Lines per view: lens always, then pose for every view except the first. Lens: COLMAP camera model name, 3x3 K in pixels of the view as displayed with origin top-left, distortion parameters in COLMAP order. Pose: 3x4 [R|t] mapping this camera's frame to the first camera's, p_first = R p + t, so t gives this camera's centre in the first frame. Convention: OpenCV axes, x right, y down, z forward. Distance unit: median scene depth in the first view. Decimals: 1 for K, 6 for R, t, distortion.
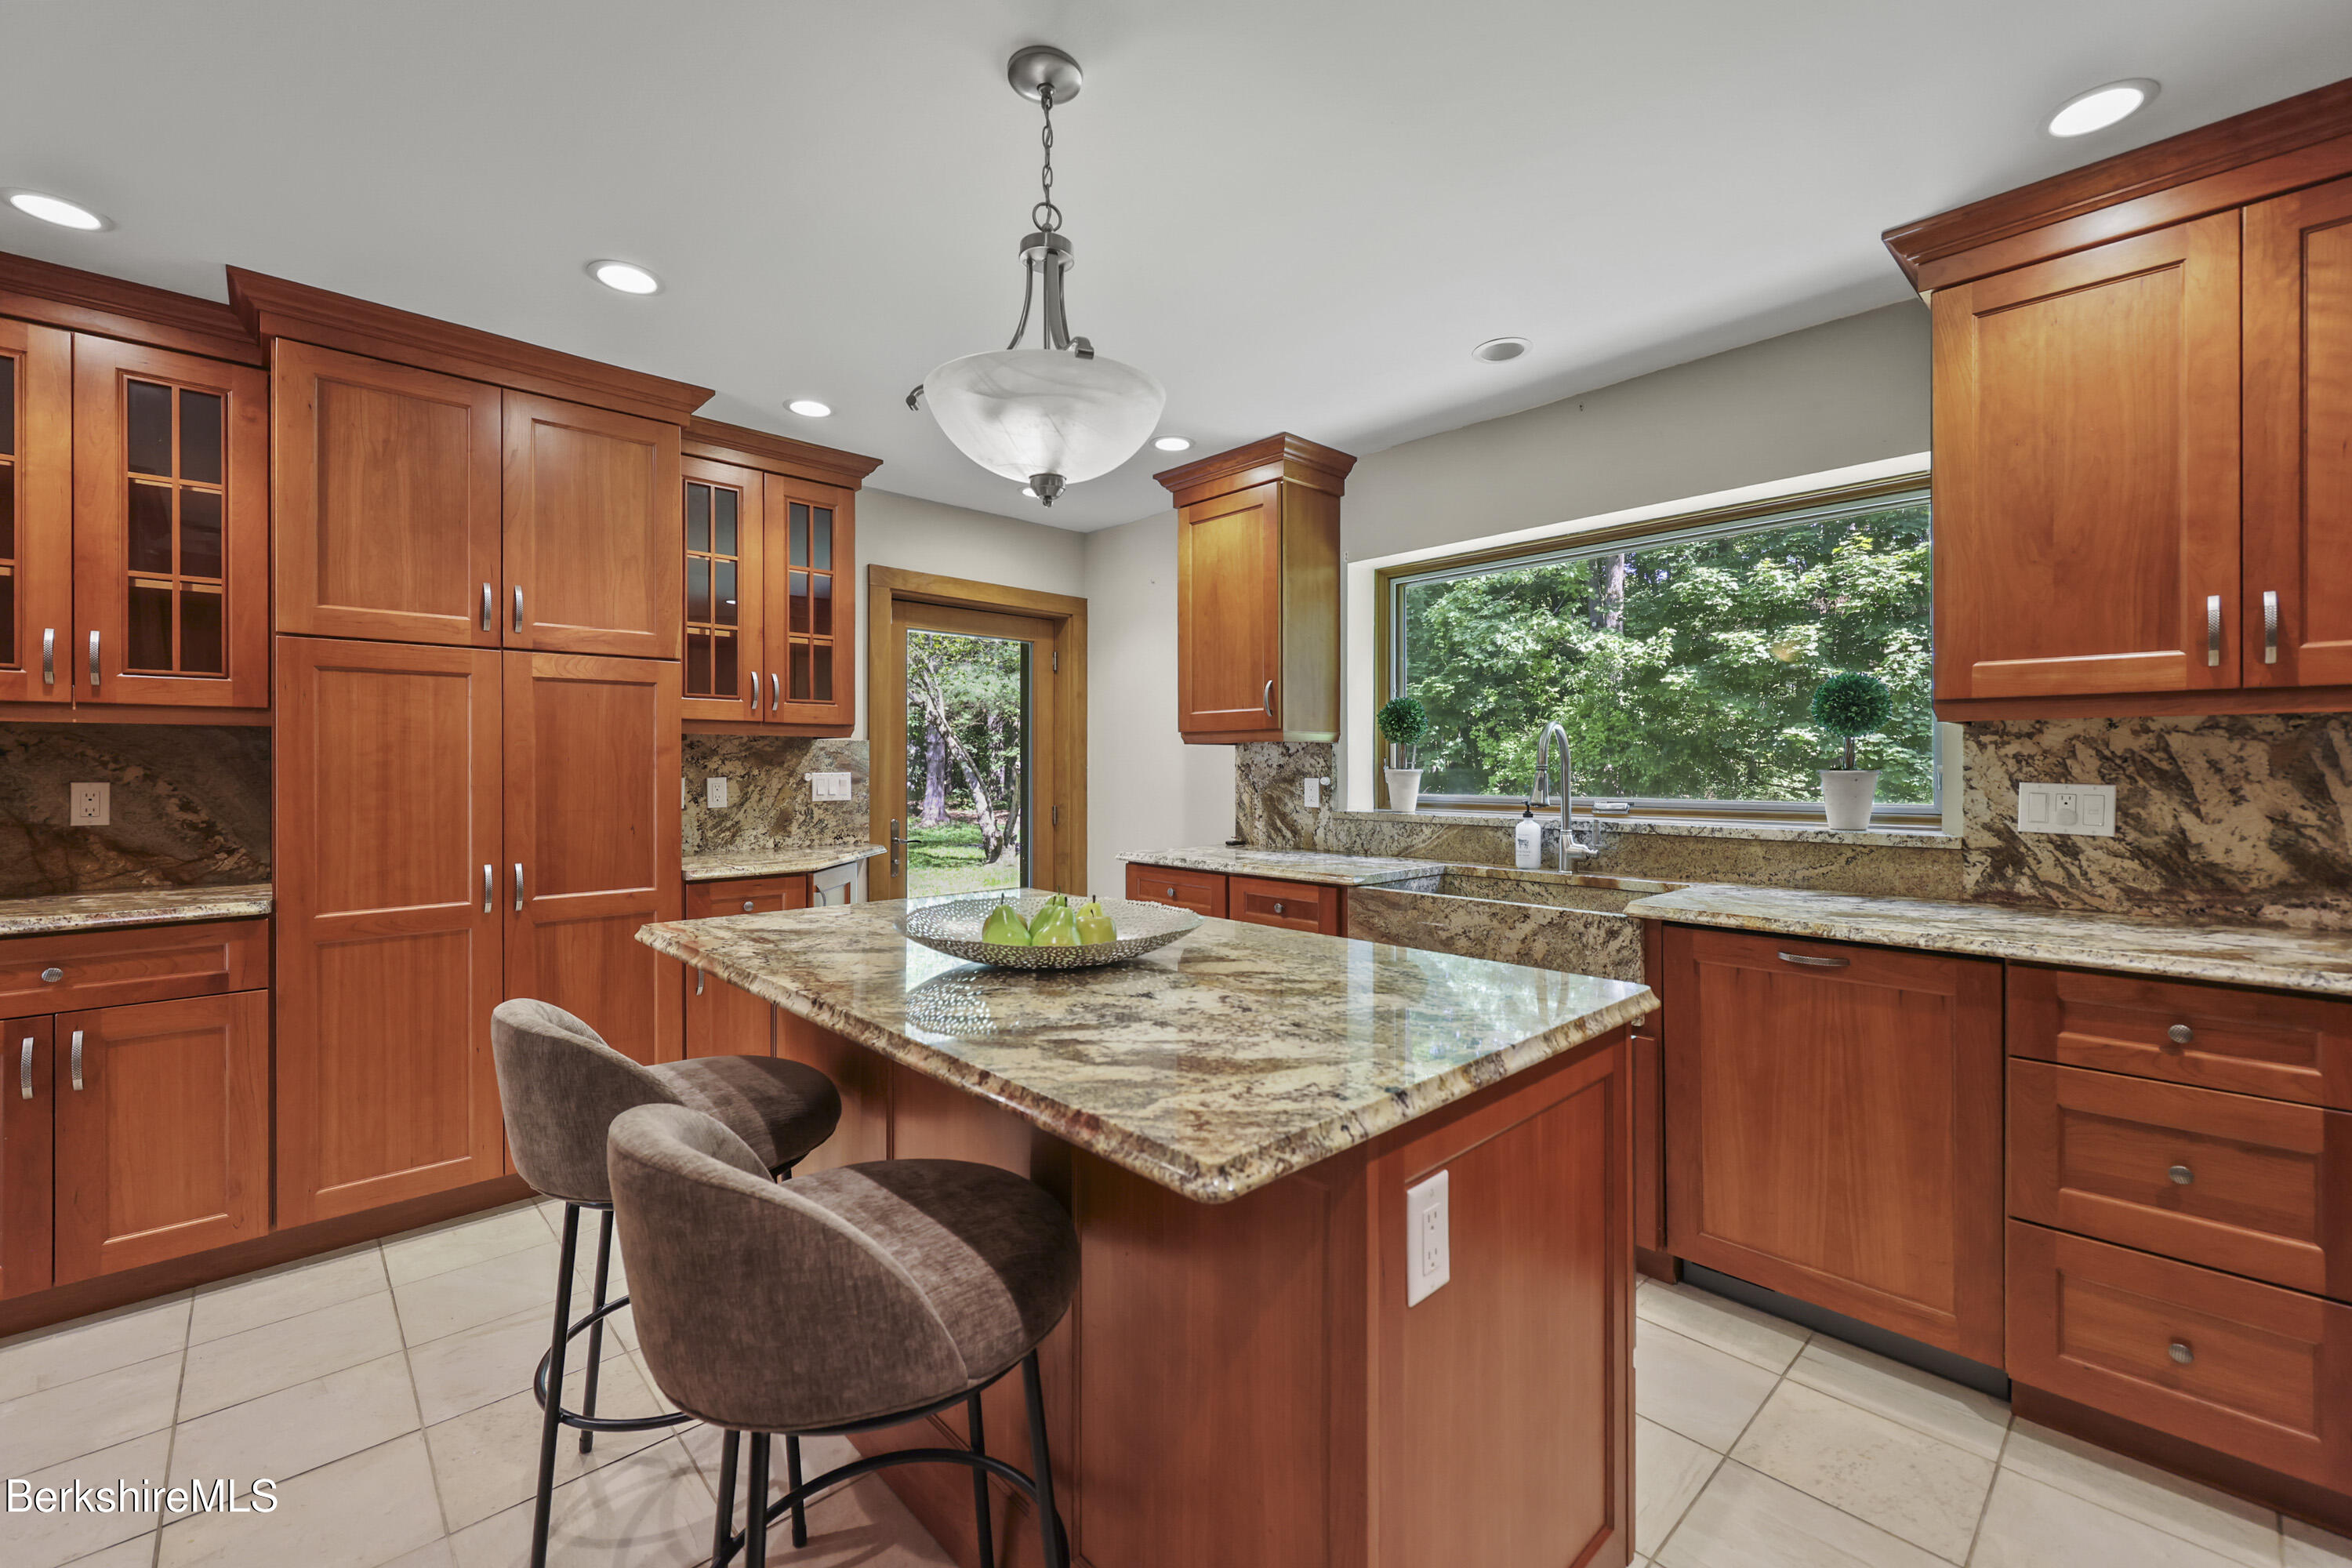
lens RADIAL K [[946.8, 0, 1192.1], [0, 946.8, 768.3], [0, 0, 1]] dist [-0.000665, 0.000188]
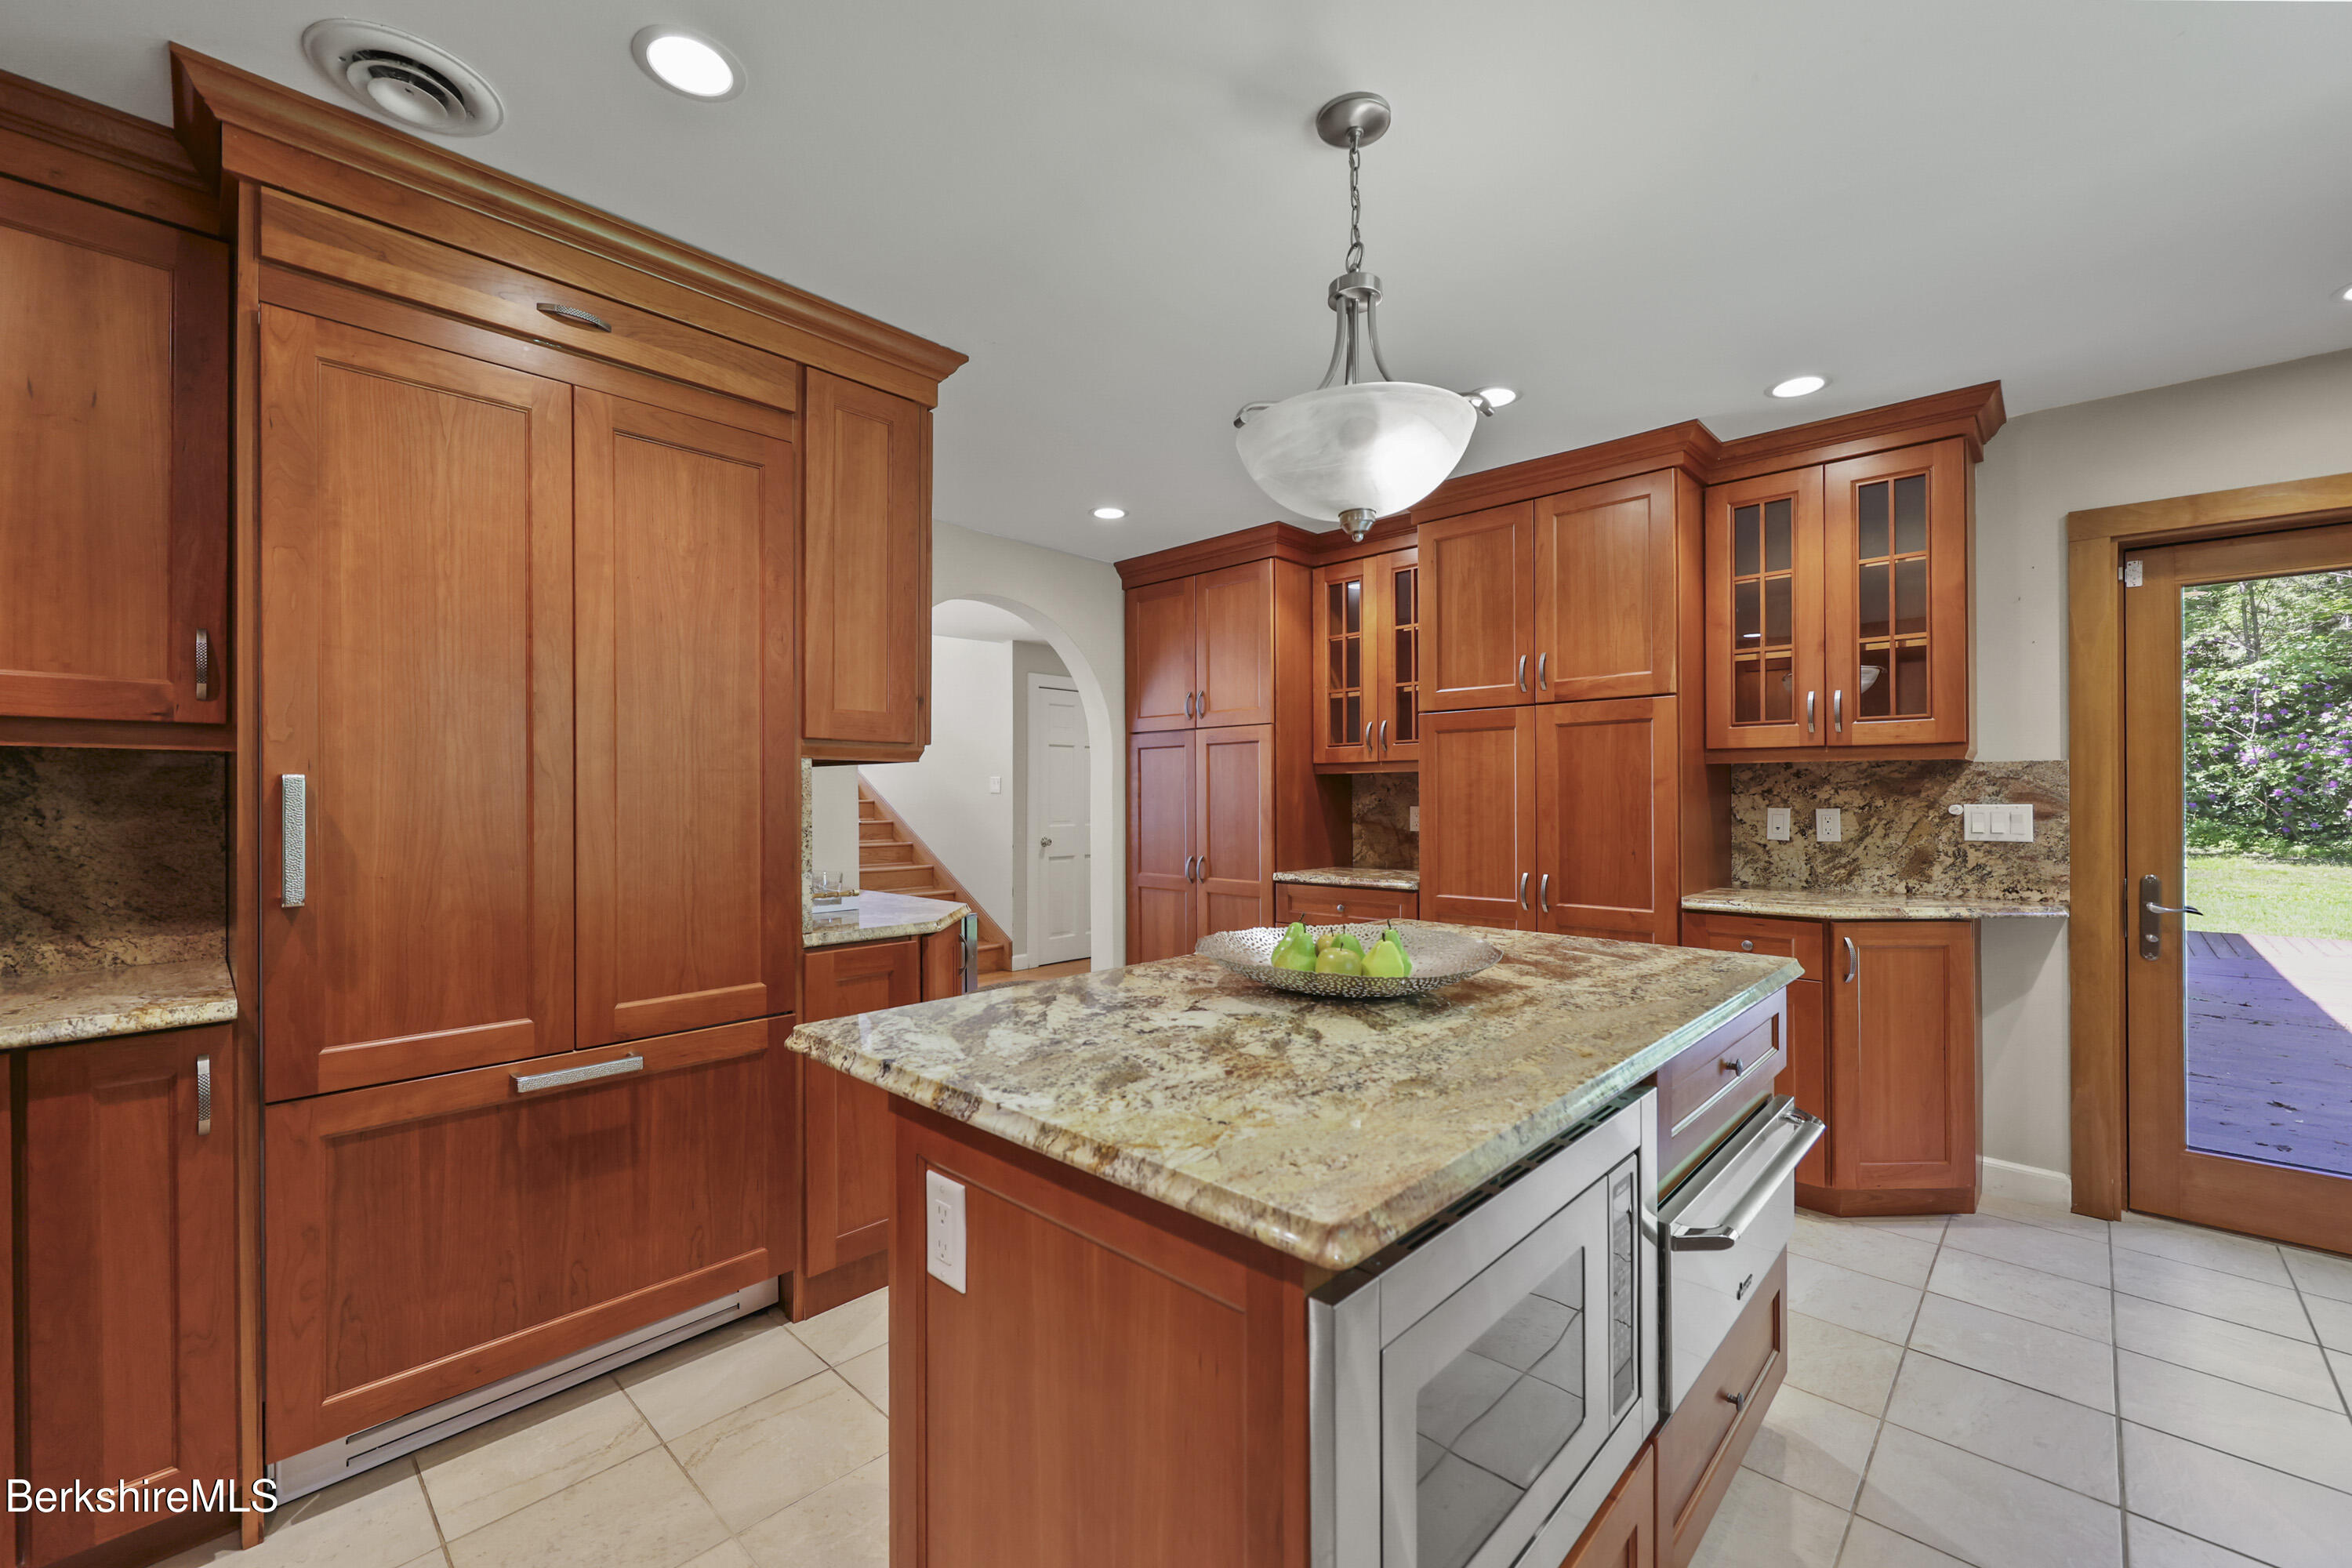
lens RADIAL K [[946.8, 0, 1189.8], [0, 946.8, 788.2], [0, 0, 1]] dist [-0.000665, 0.000188]
pose [[0.065583, -0.010539, -0.997791, 0.531102], [0.000000, 0.999944, -0.010562, -0.000339], [0.997847, 0.000693, 0.065579, 0.473816]]
